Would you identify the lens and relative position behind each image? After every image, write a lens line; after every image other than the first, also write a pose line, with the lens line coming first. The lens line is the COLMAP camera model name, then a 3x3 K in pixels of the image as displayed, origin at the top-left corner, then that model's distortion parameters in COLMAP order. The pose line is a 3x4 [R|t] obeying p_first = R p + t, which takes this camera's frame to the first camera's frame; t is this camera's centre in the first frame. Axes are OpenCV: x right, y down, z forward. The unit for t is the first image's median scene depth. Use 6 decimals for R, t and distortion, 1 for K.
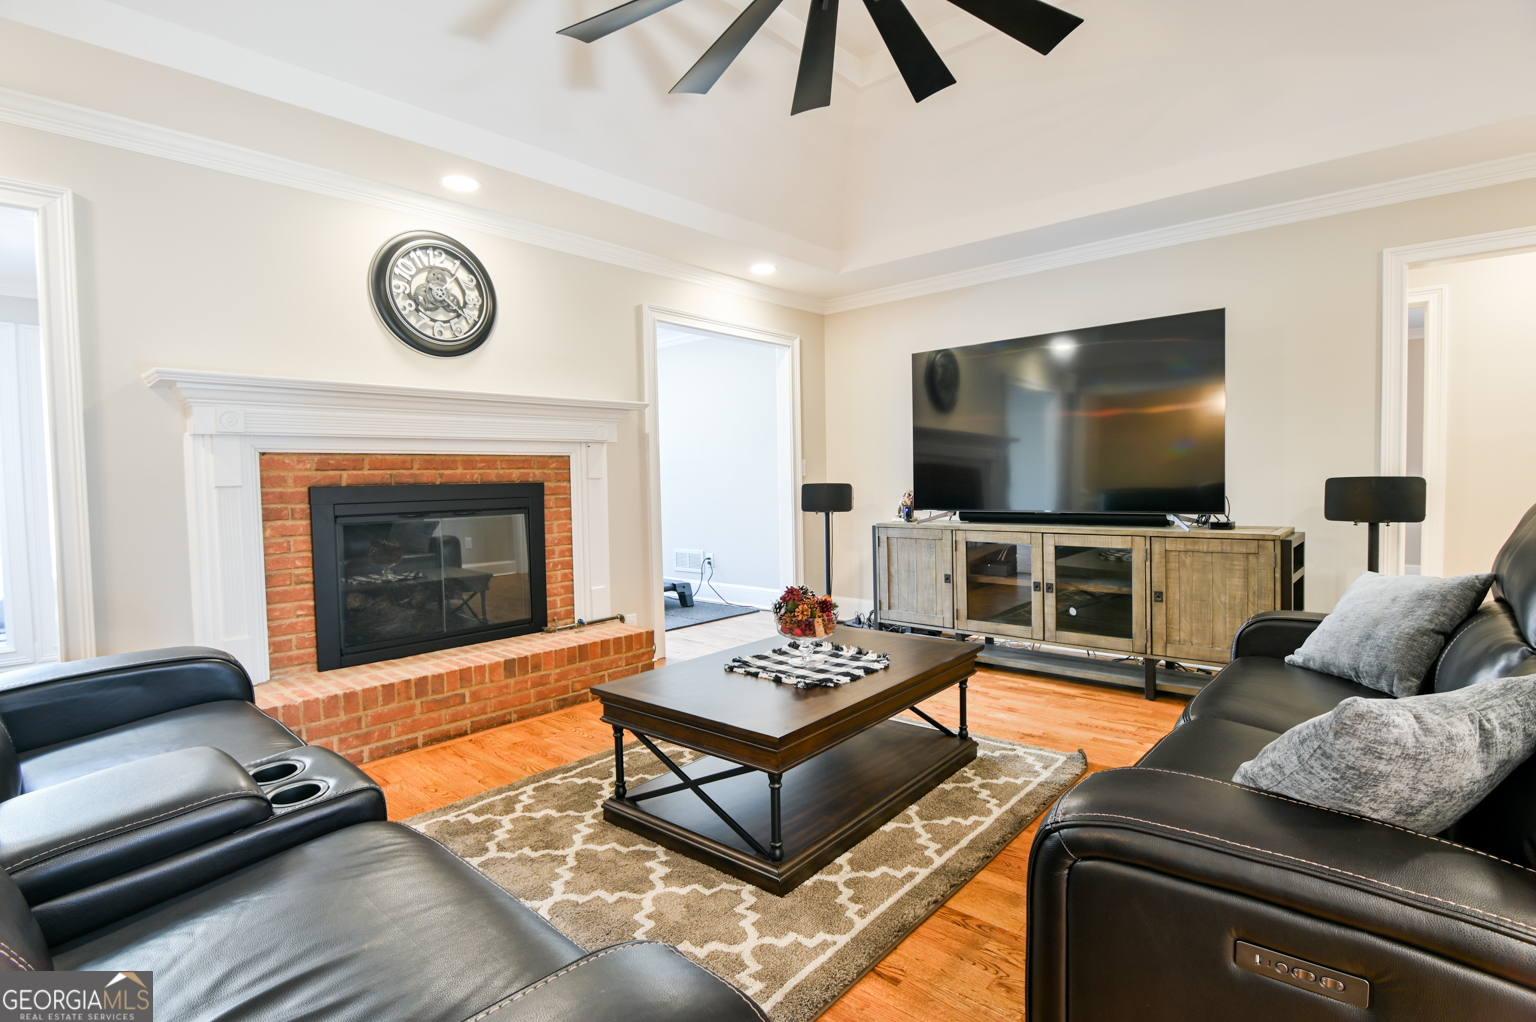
lens RADIAL K [[750.0, 0, 768.6], [0, 750.0, 510.3], [0, 0, 1]] dist [-0.022250, 0.000048]
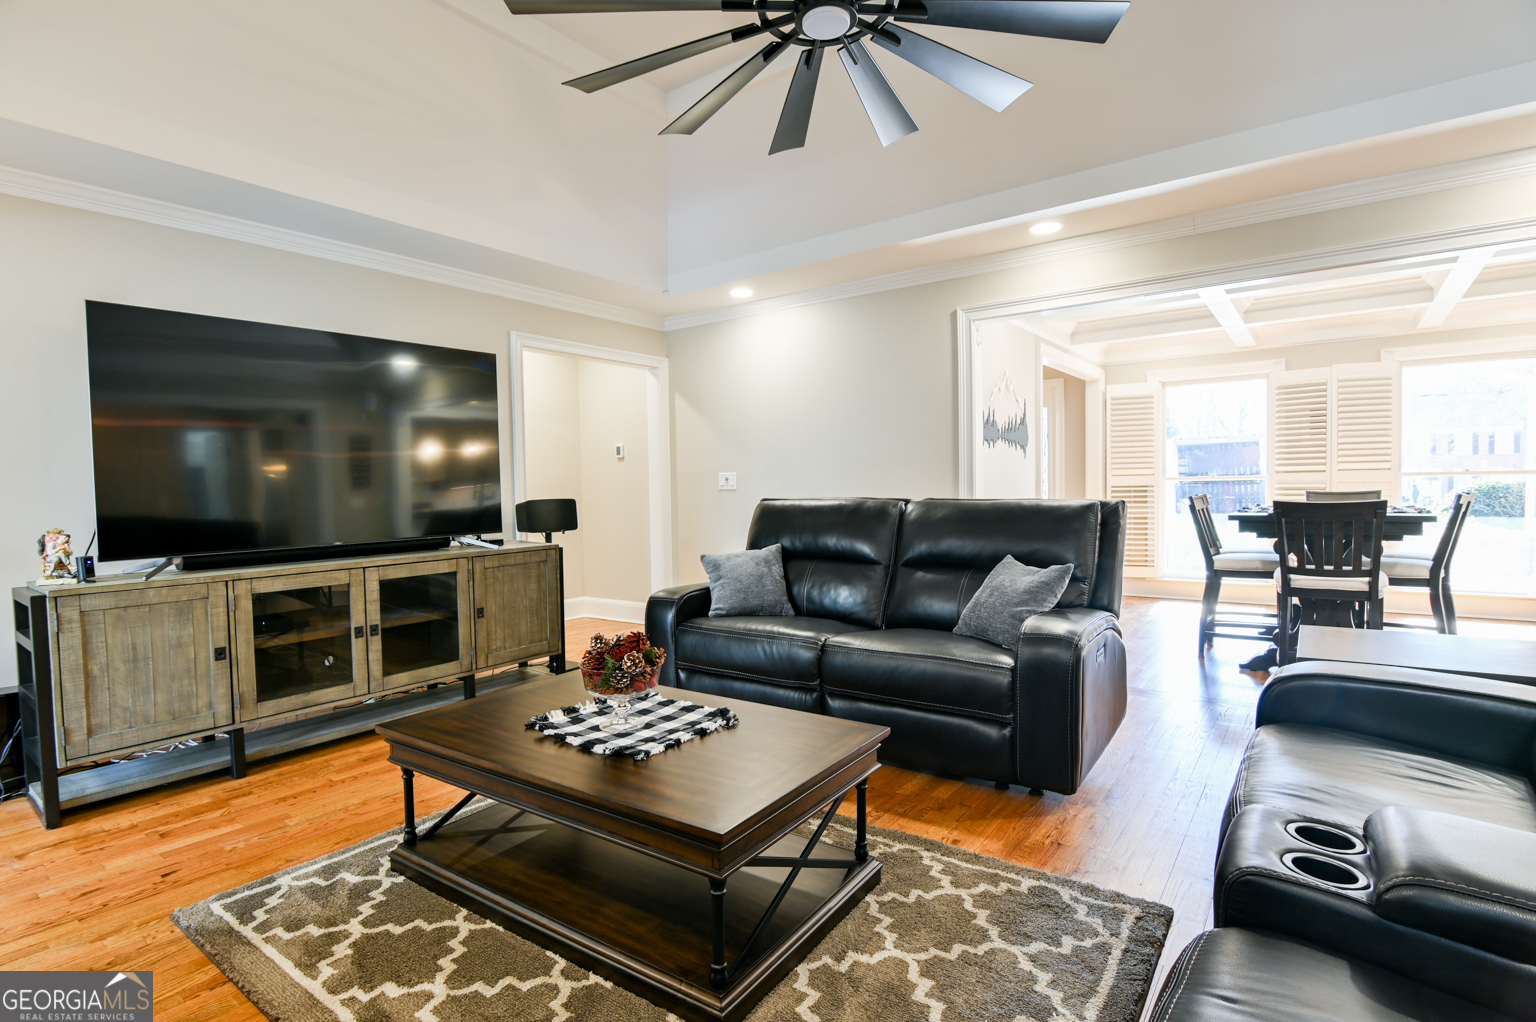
lens RADIAL K [[750.0, 0, 766.1], [0, 750.0, 511.2], [0, 0, 1]] dist [-0.022250, 0.000048]
pose [[-0.085522, -0.016388, 0.996202, -0.525534], [0.063116, 0.997767, 0.021833, -0.023961], [-0.994335, 0.064744, -0.084296, 0.620563]]
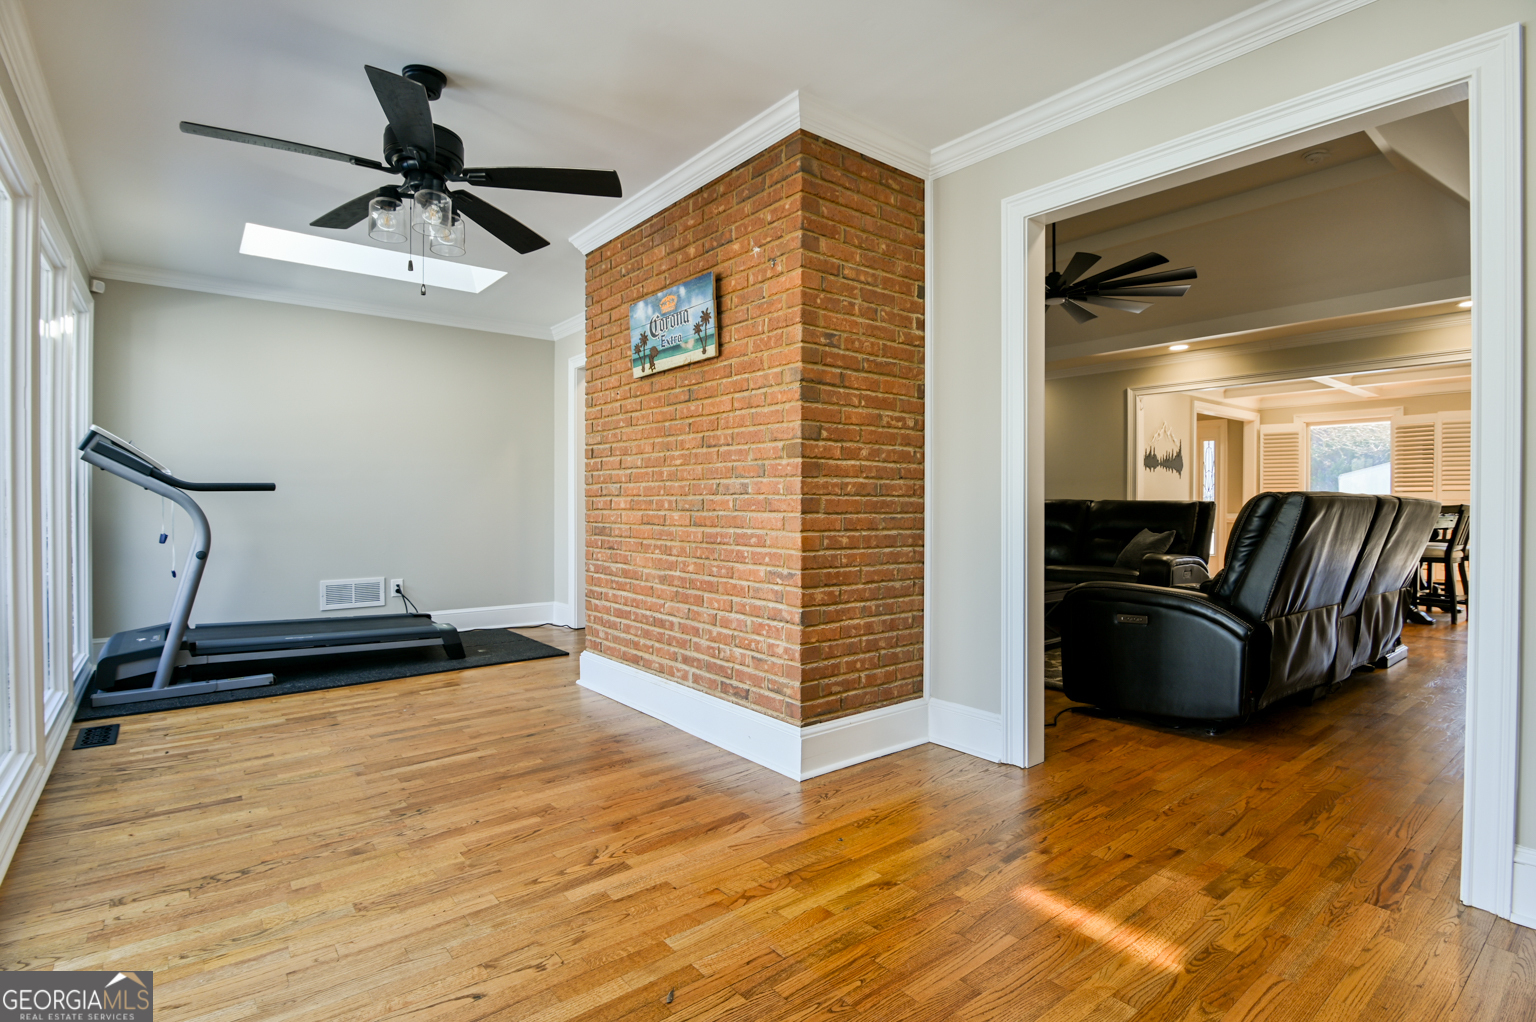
lens RADIAL K [[750.0, 0, 770.1], [0, 750.0, 504.0], [0, 0, 1]] dist [-0.022250, 0.000048]
pose [[0.167828, 0.019523, 0.985623, -0.914982], [0.037080, 0.998971, -0.026102, -0.003968], [-0.985119, 0.040928, 0.166931, 0.700696]]
